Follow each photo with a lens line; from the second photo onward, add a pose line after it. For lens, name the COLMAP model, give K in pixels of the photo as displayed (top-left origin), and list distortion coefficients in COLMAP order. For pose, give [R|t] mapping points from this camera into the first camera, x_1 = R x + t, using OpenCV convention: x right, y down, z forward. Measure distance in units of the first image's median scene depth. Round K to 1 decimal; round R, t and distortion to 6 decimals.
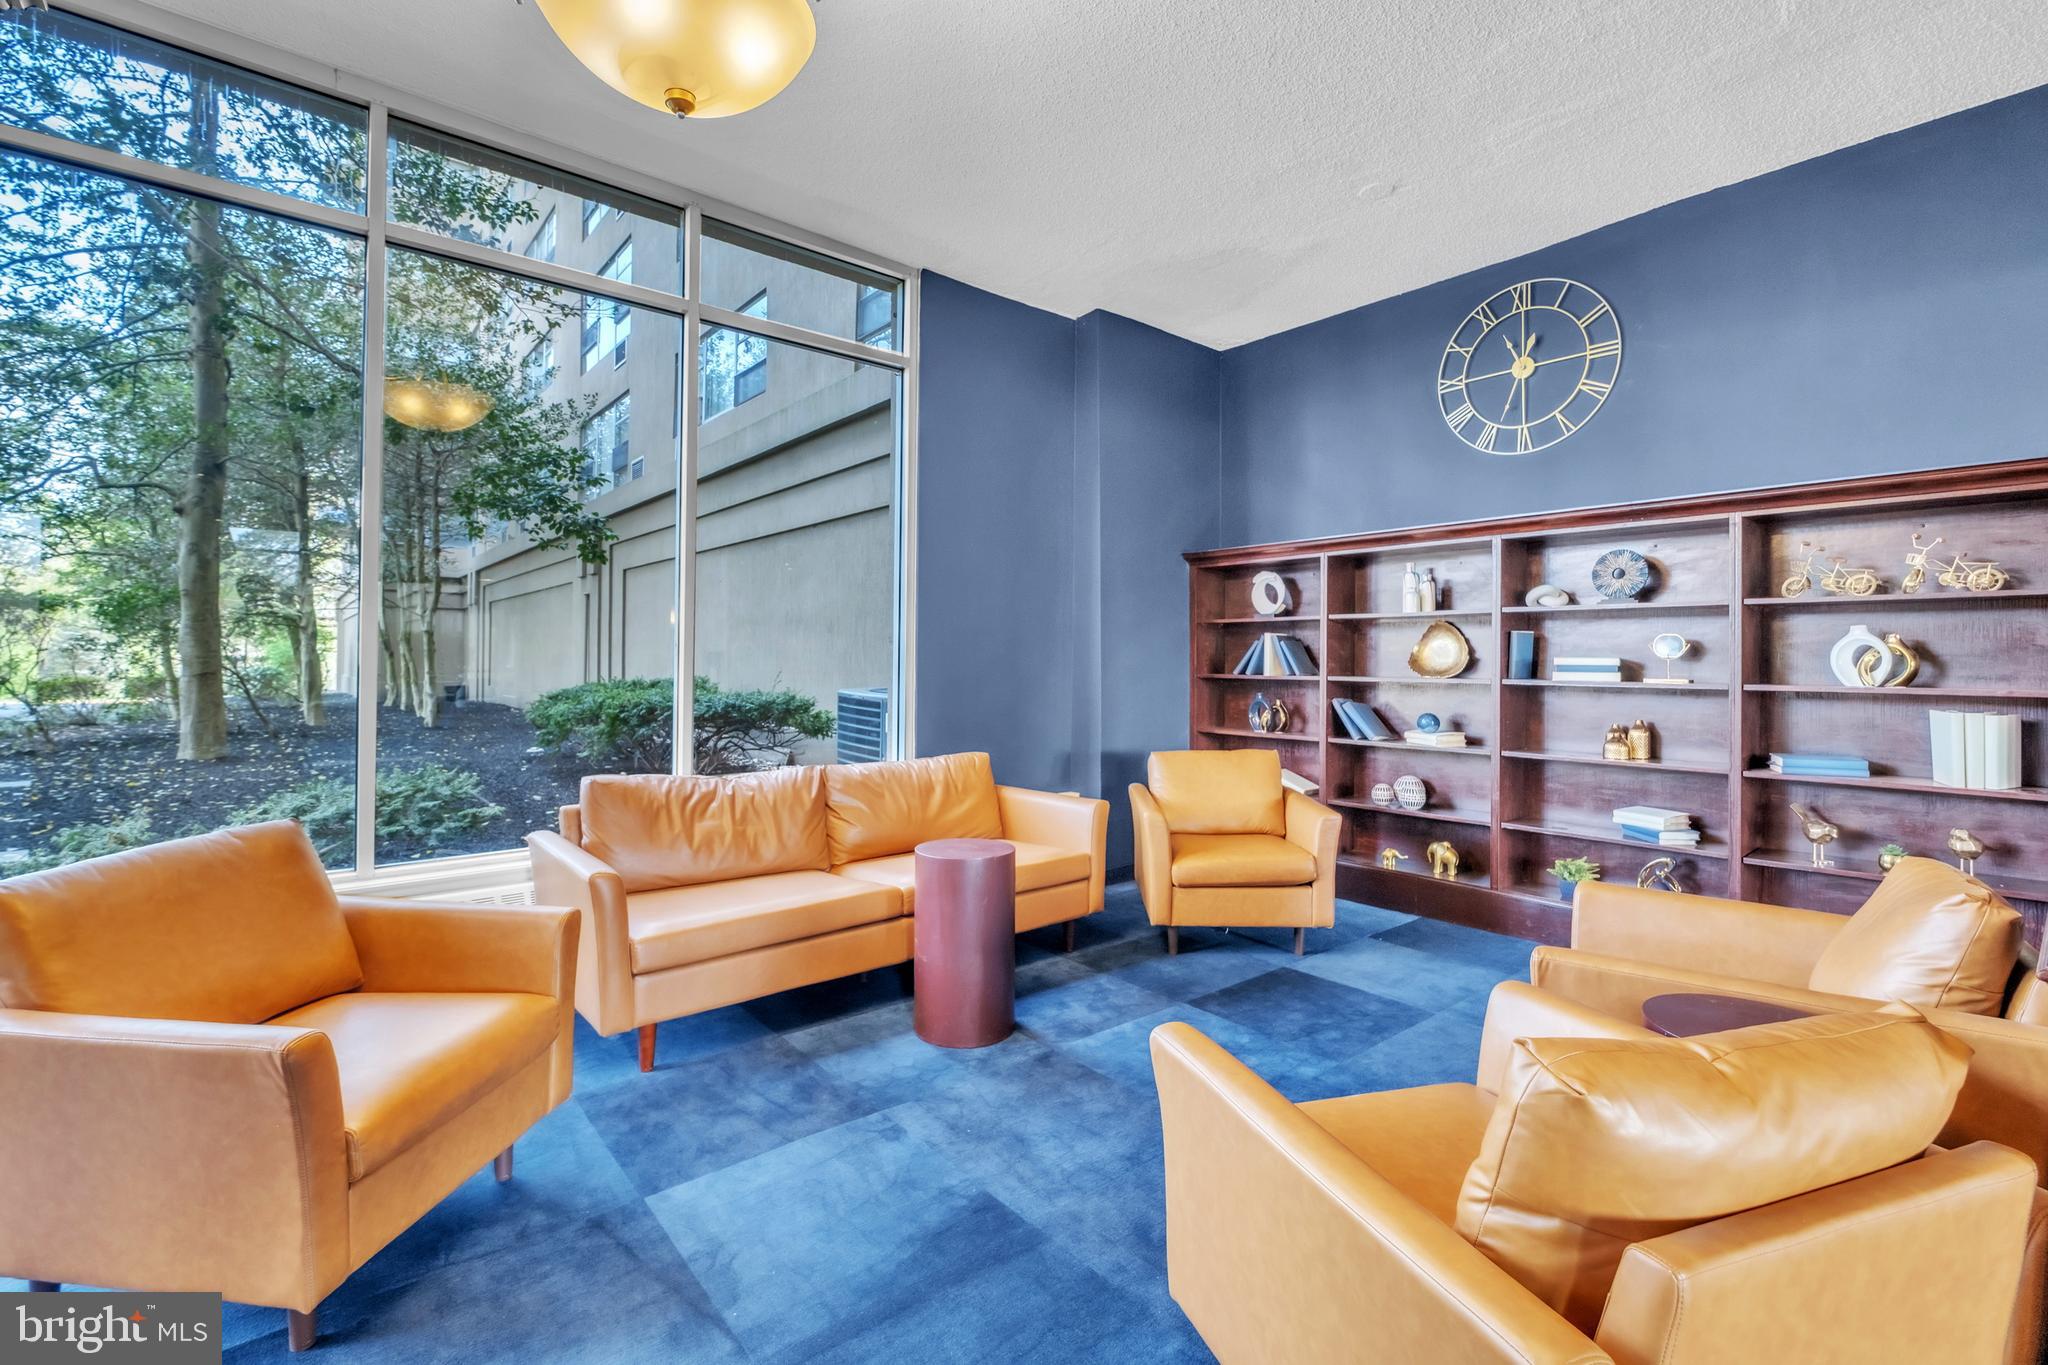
lens RADIAL K [[903.7, 0, 1019.1], [0, 903.7, 662.6], [0, 0, 1]] dist [-0.011454, -0.000677]
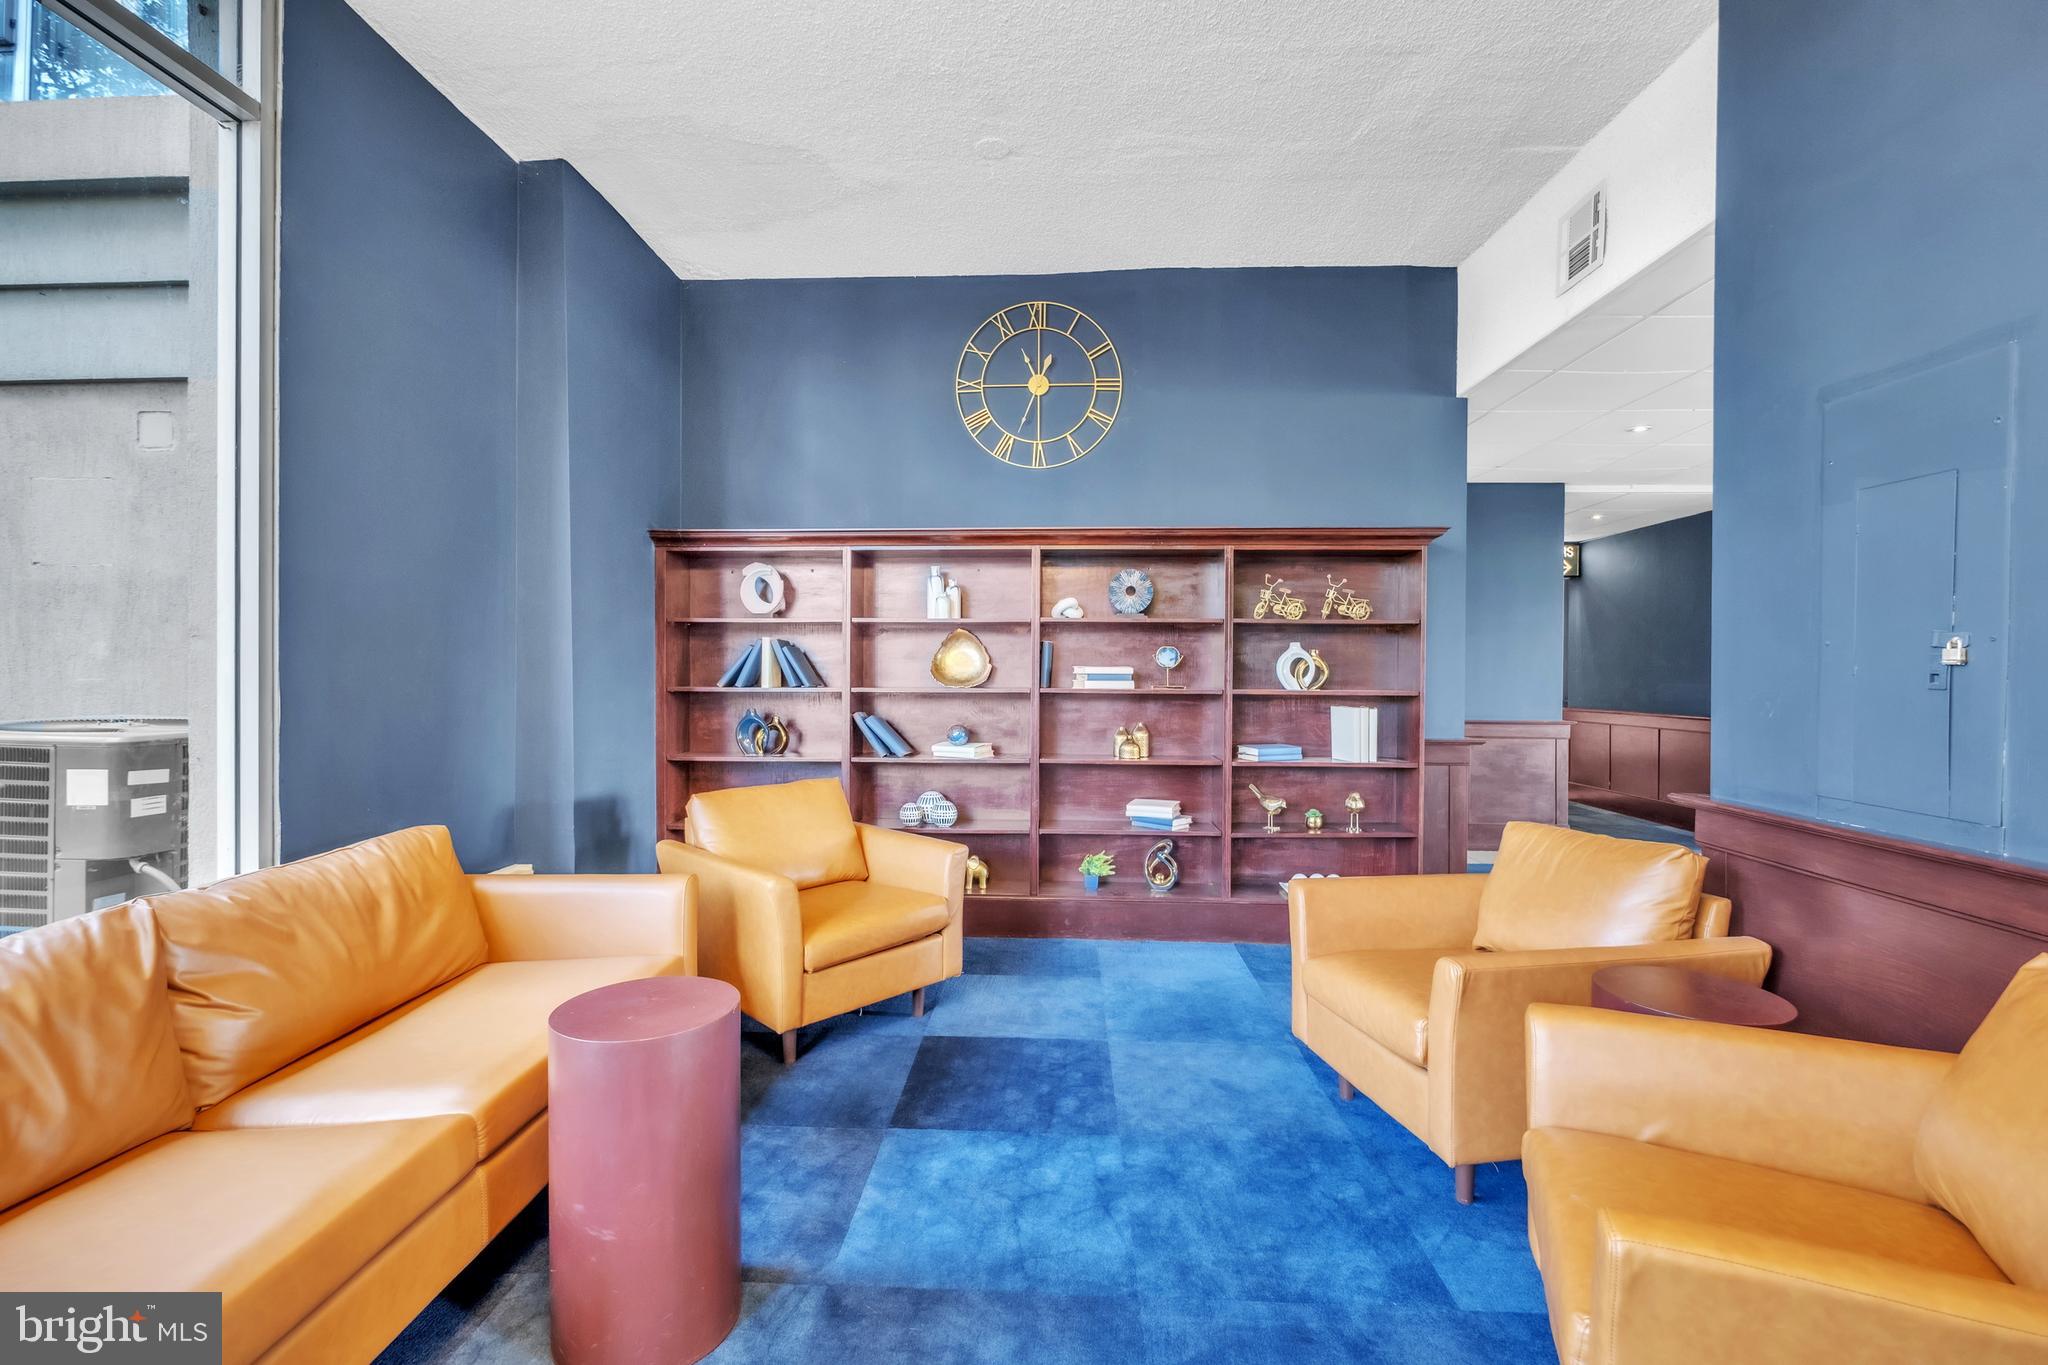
lens RADIAL K [[903.7, 0, 1021.2], [0, 903.7, 686.1], [0, 0, 1]] dist [-0.011454, -0.000677]
pose [[0.672268, -0.016450, 0.740125, -0.245231], [0.001623, 0.999783, 0.020747, -0.005284], [-0.740306, -0.012747, 0.672149, 0.350177]]
